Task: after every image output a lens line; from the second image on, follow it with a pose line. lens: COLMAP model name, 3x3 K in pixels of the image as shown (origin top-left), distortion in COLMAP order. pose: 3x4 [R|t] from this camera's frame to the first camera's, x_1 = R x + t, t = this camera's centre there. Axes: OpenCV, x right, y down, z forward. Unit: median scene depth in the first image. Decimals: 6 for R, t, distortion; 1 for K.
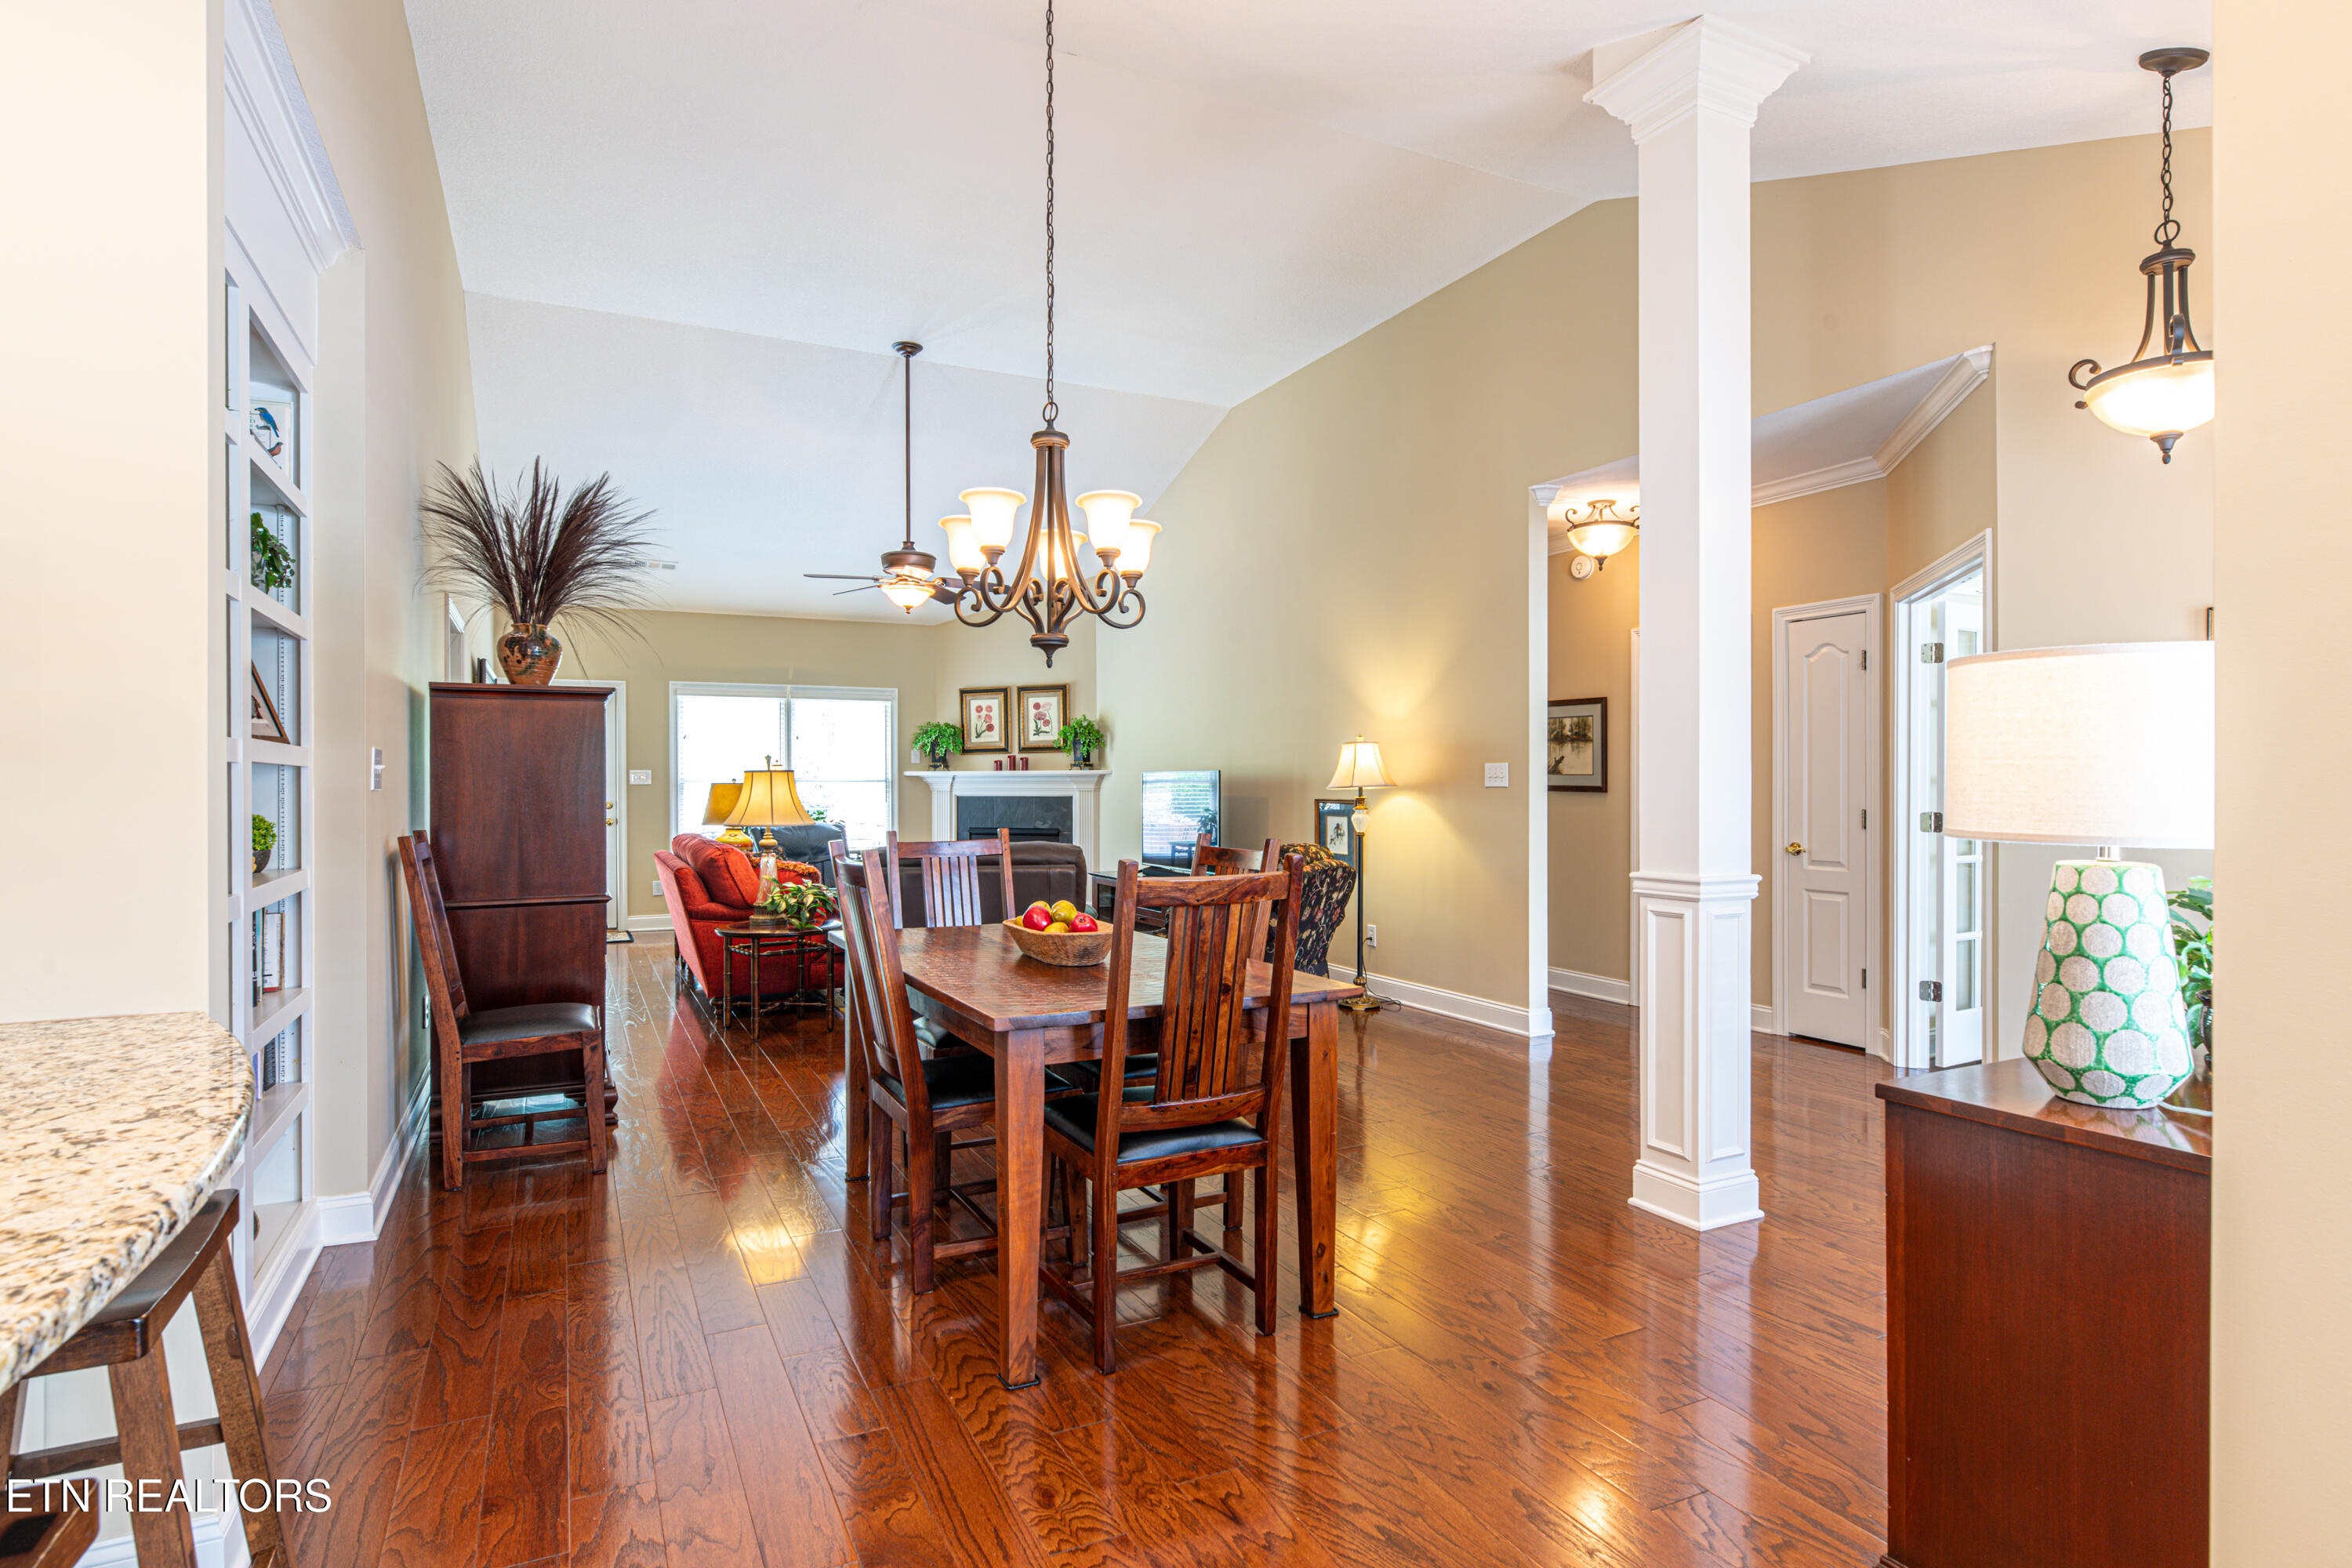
lens RADIAL K [[1230.9, 0, 1174.8], [0, 1230.9, 778.2], [0, 0, 1]] dist [-0.001926, -0.000092]
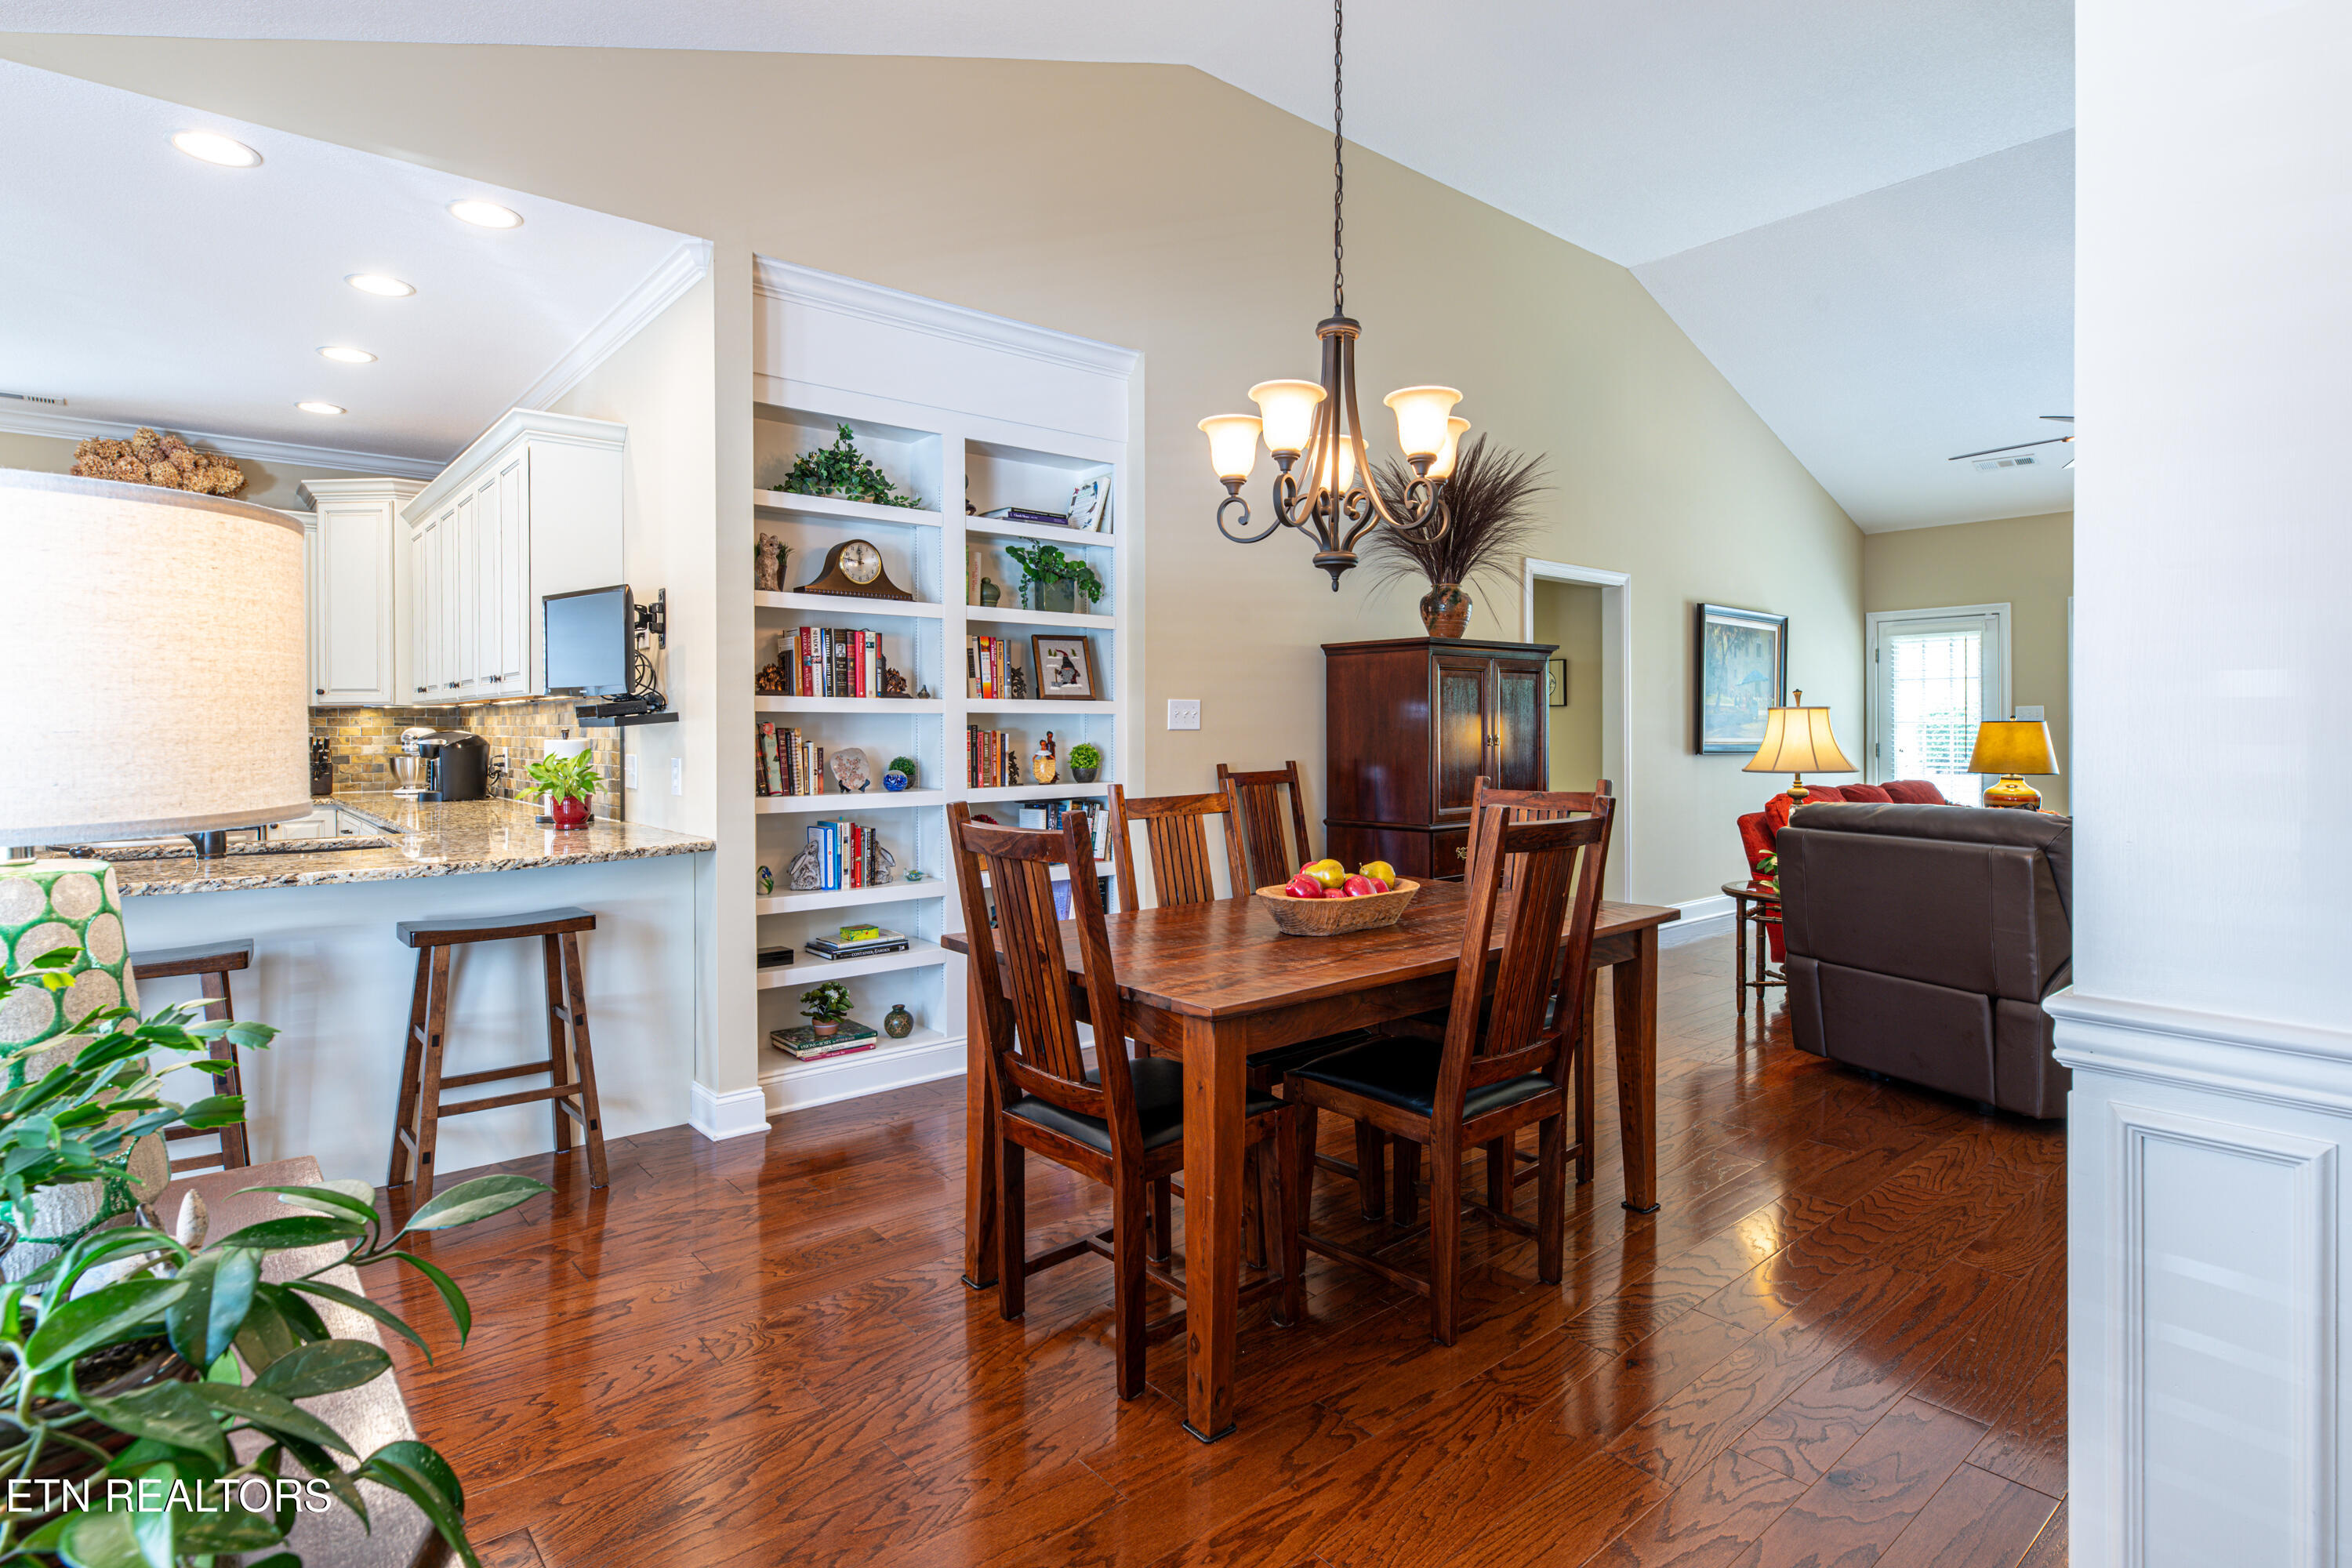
lens RADIAL K [[1188.1, 0, 1160.4], [0, 1188.1, 731.4], [0, 0, 1]] dist [-0.003448, 0.003311]
pose [[0.222143, 0.001688, -0.975013, 0.217461], [0.009440, 0.999948, 0.003882, 0.001557], [0.974969, -0.010067, 0.222115, 0.224915]]
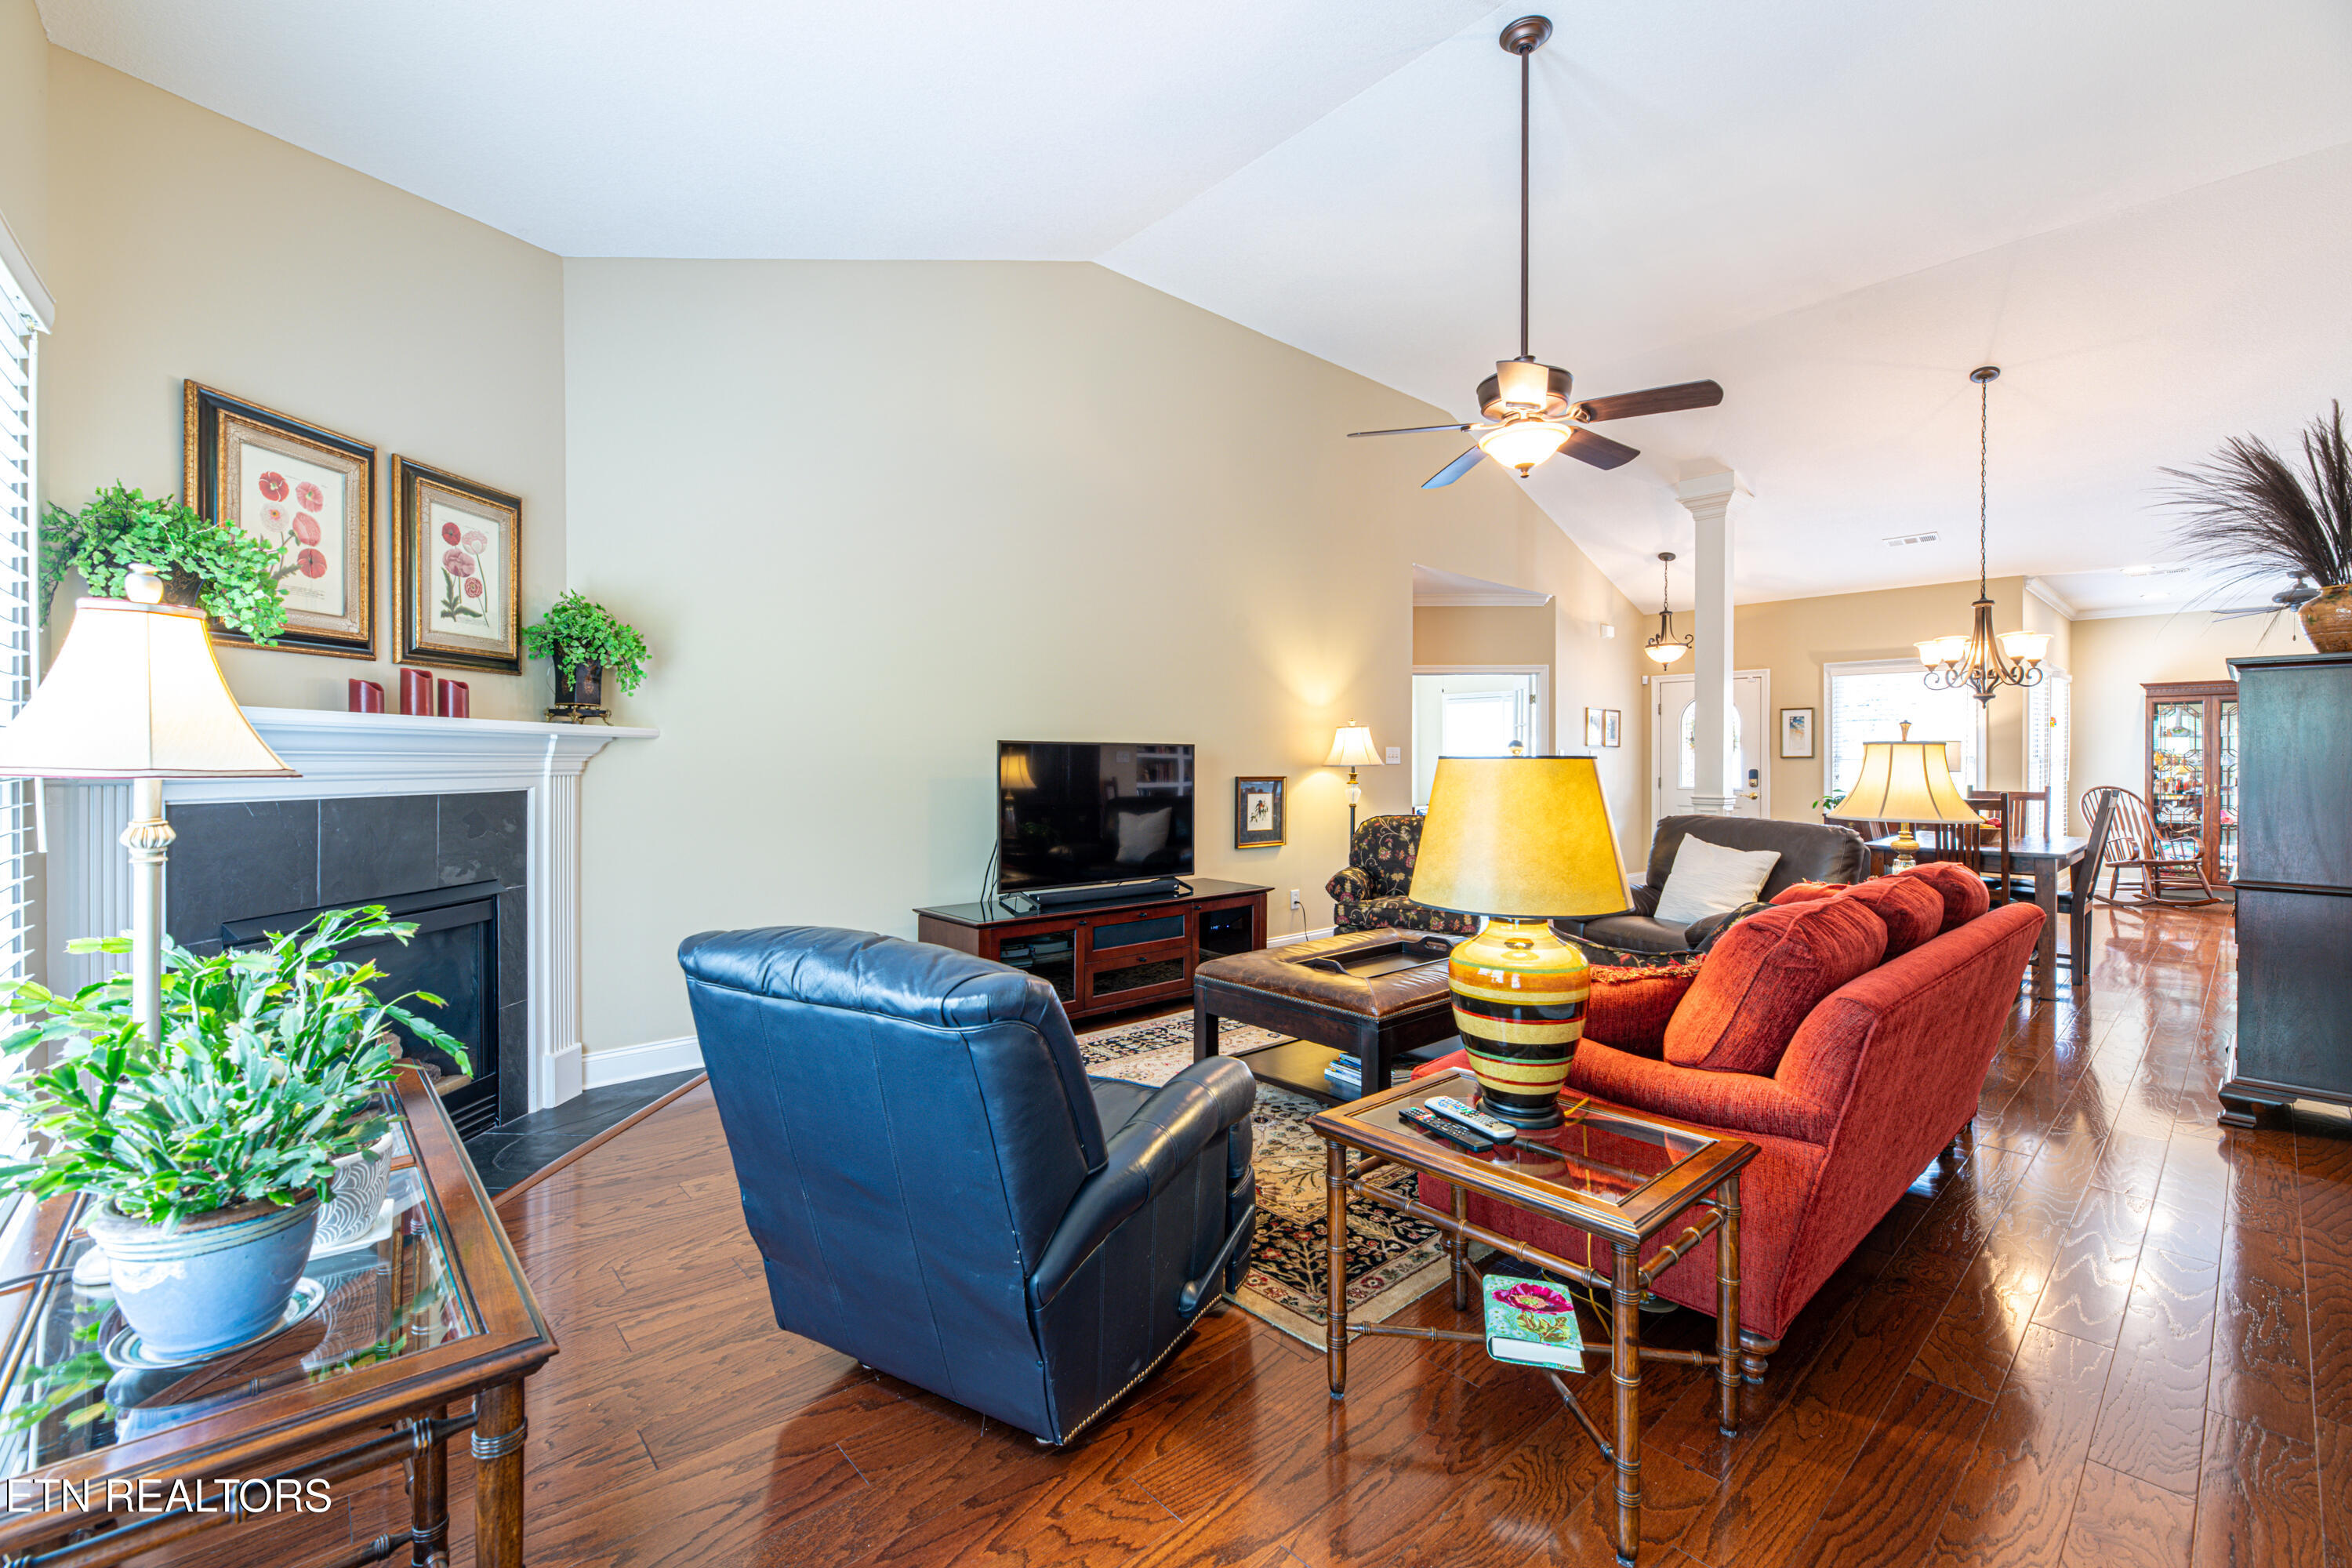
lens RADIAL K [[977.0, 0, 1192.1], [0, 977.0, 762.9], [0, 0, 1]] dist [0.000970, 0.001000]
pose [[-0.266103, -0.002031, 0.963943, -0.444816], [-0.007508, 0.999972, 0.000034, 0.004479], [-0.963915, -0.007228, -0.266110, 0.896570]]
